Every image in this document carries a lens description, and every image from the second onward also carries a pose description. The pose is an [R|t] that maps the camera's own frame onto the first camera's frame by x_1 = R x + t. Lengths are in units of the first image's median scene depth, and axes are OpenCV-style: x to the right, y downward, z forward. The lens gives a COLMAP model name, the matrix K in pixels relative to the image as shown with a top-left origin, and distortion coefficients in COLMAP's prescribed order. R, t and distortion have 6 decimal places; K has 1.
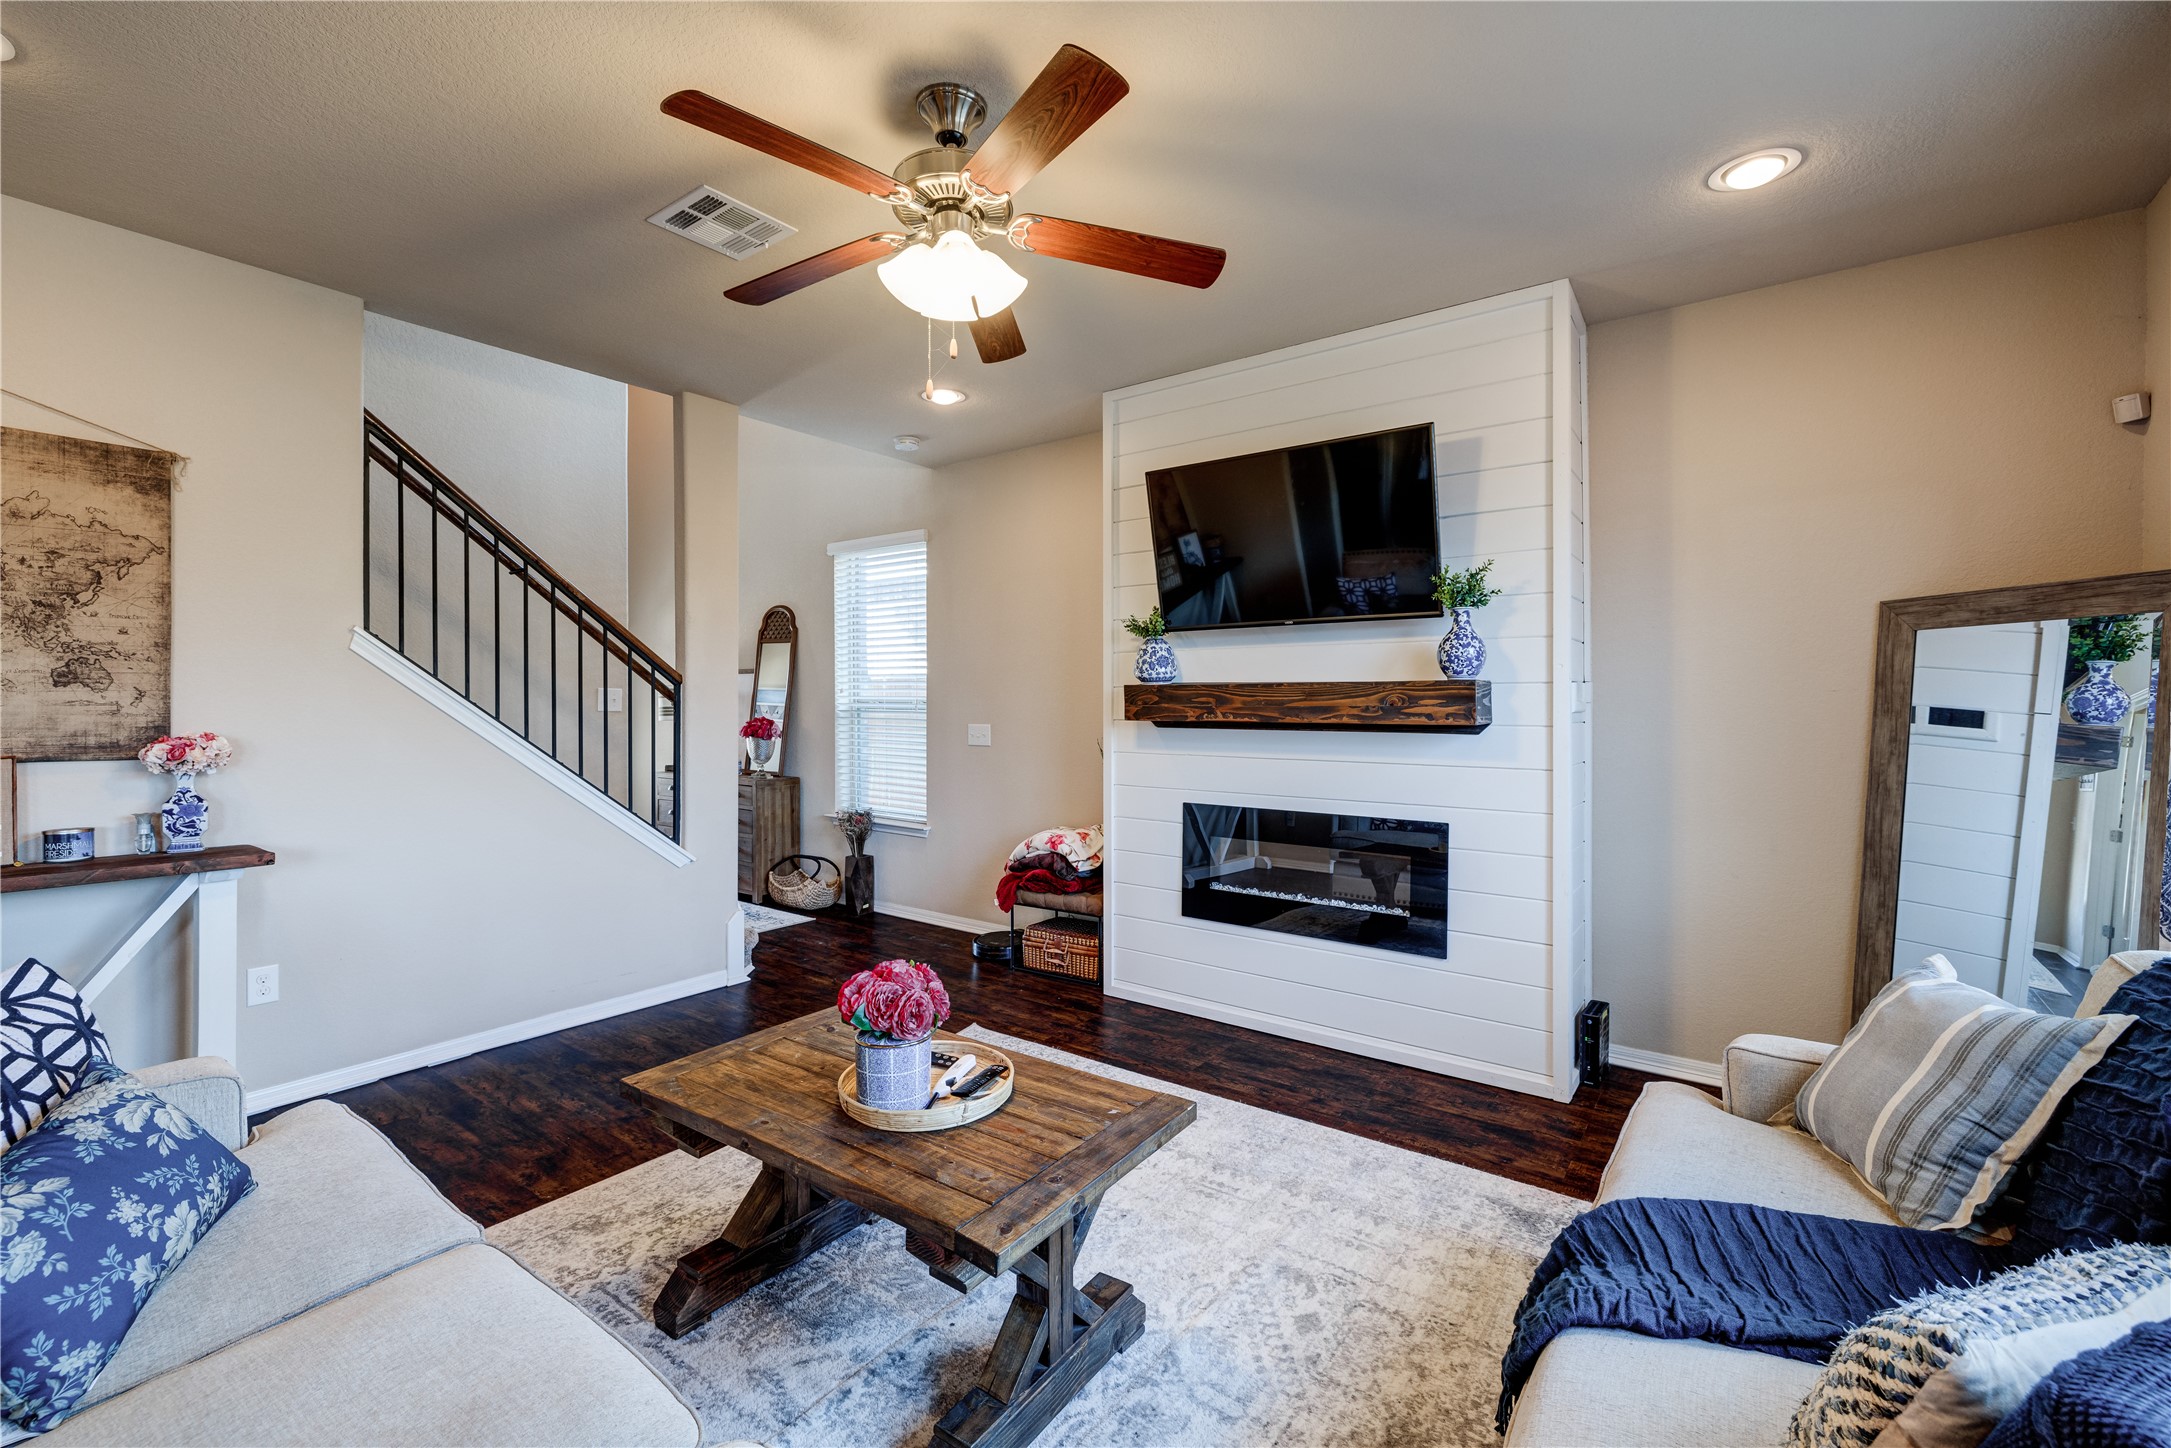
lens RADIAL K [[912.3, 0, 1079.9], [0, 912.3, 714.8], [0, 0, 1]] dist [-0.004037, 0.001087]
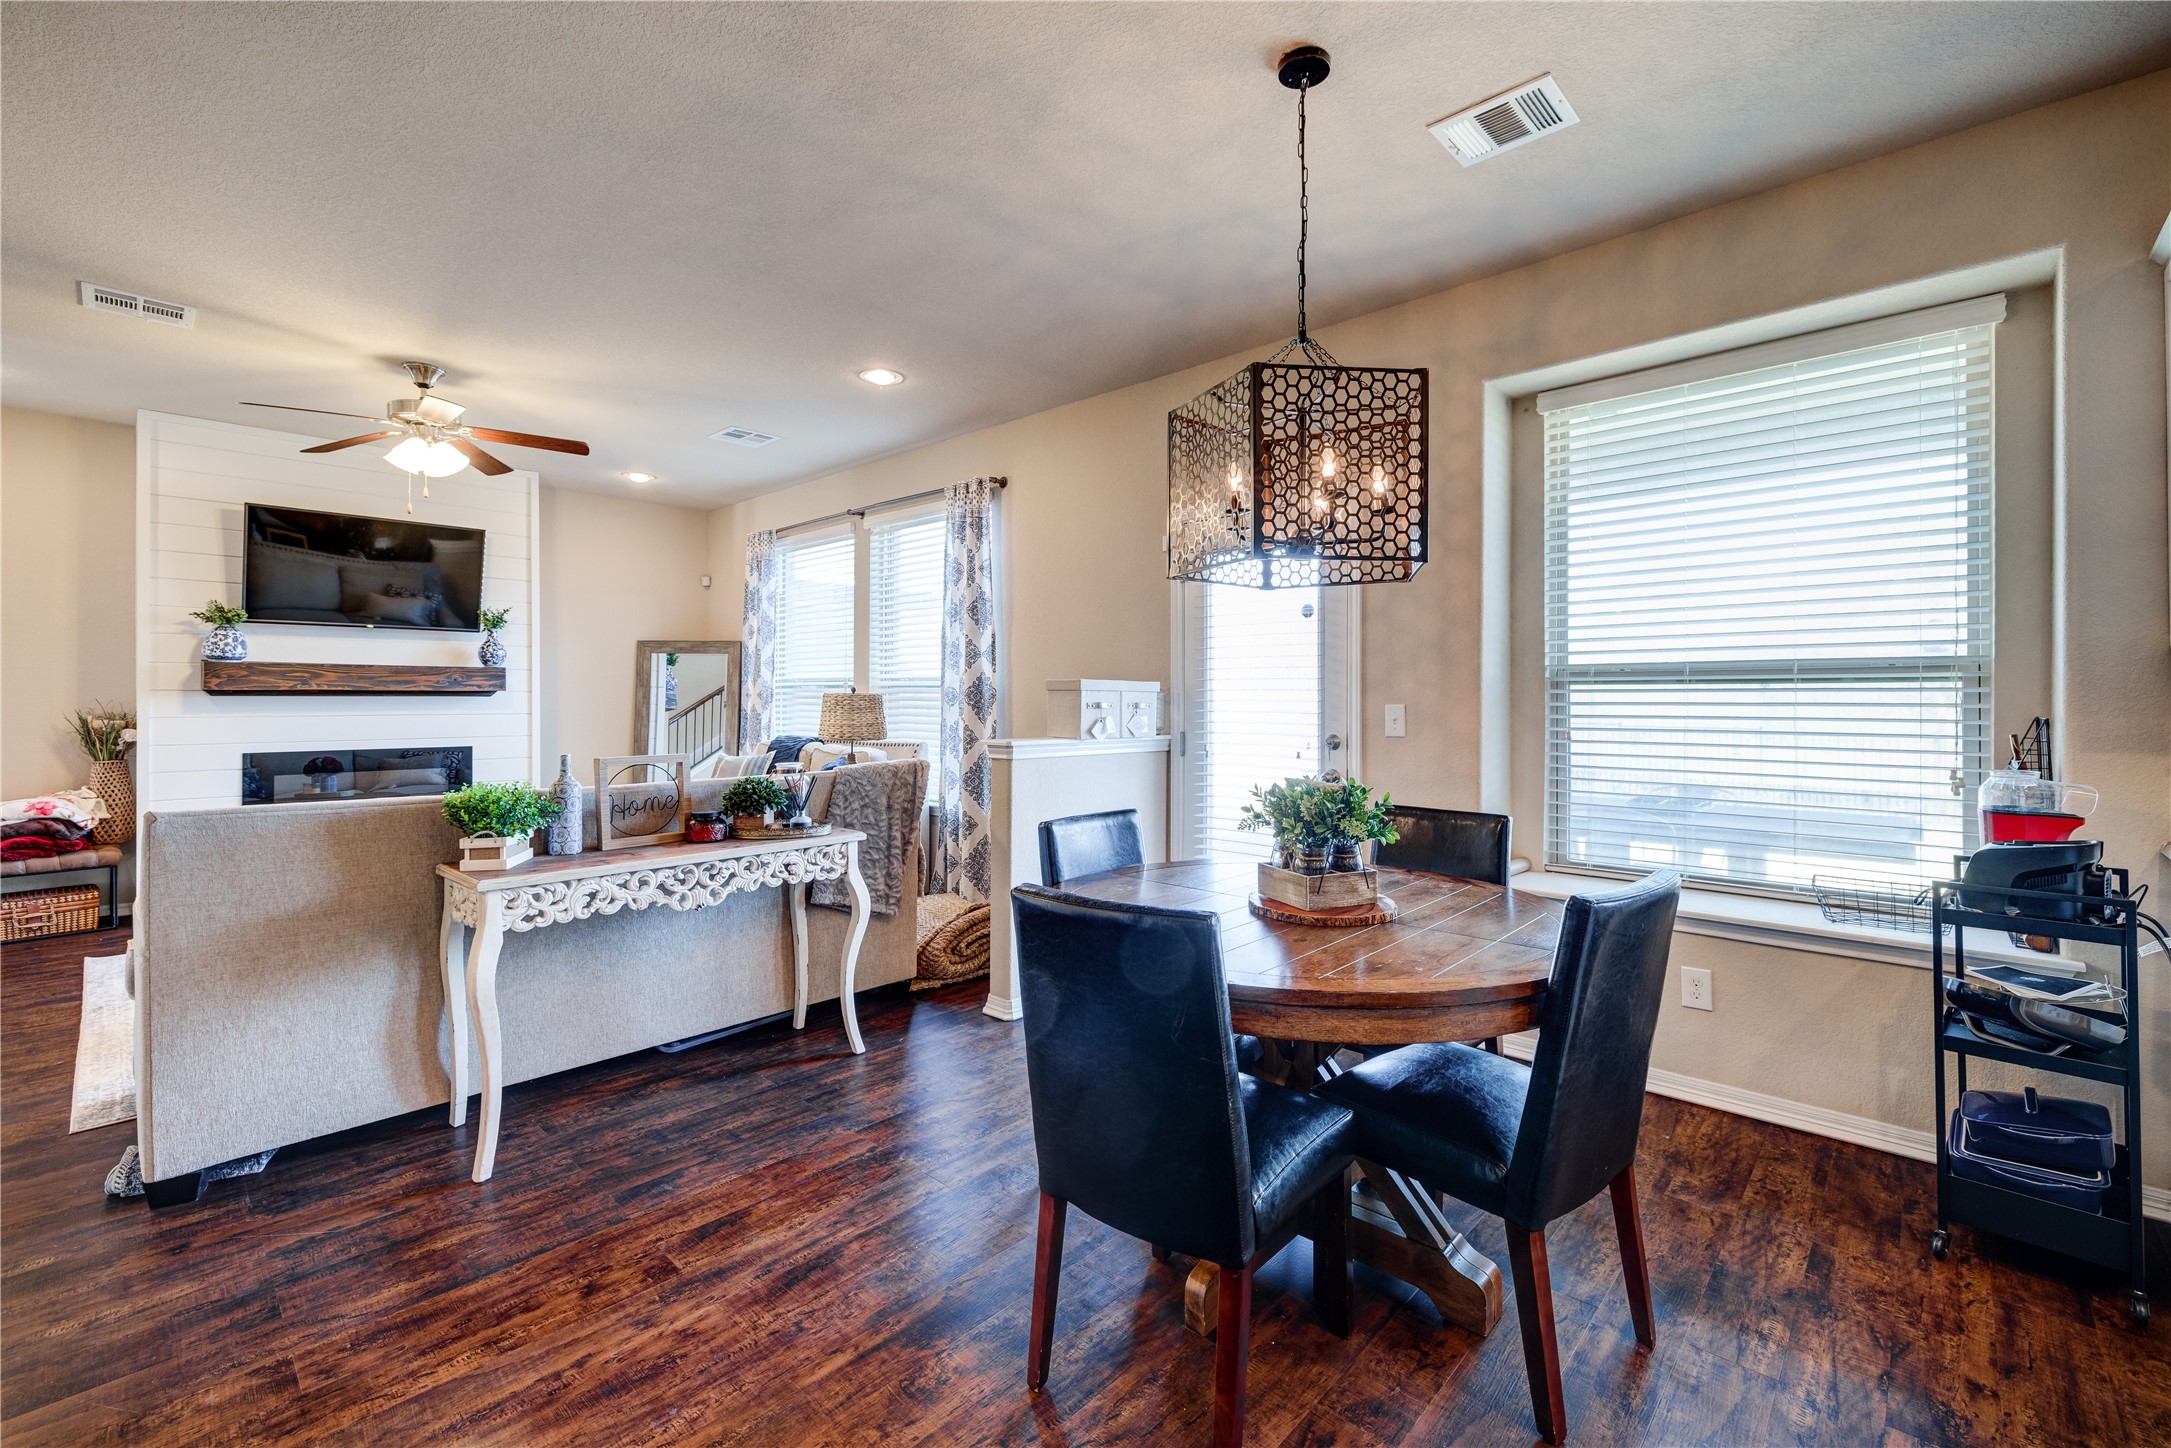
lens RADIAL K [[912.3, 0, 1083.8], [0, 912.3, 697.4], [0, 0, 1]] dist [-0.004037, 0.001087]
pose [[0.108073, -0.002935, 0.994139, -1.284612], [0.010660, 0.999942, 0.001794, 0.033362], [-0.994086, 0.010403, 0.108097, -0.408810]]
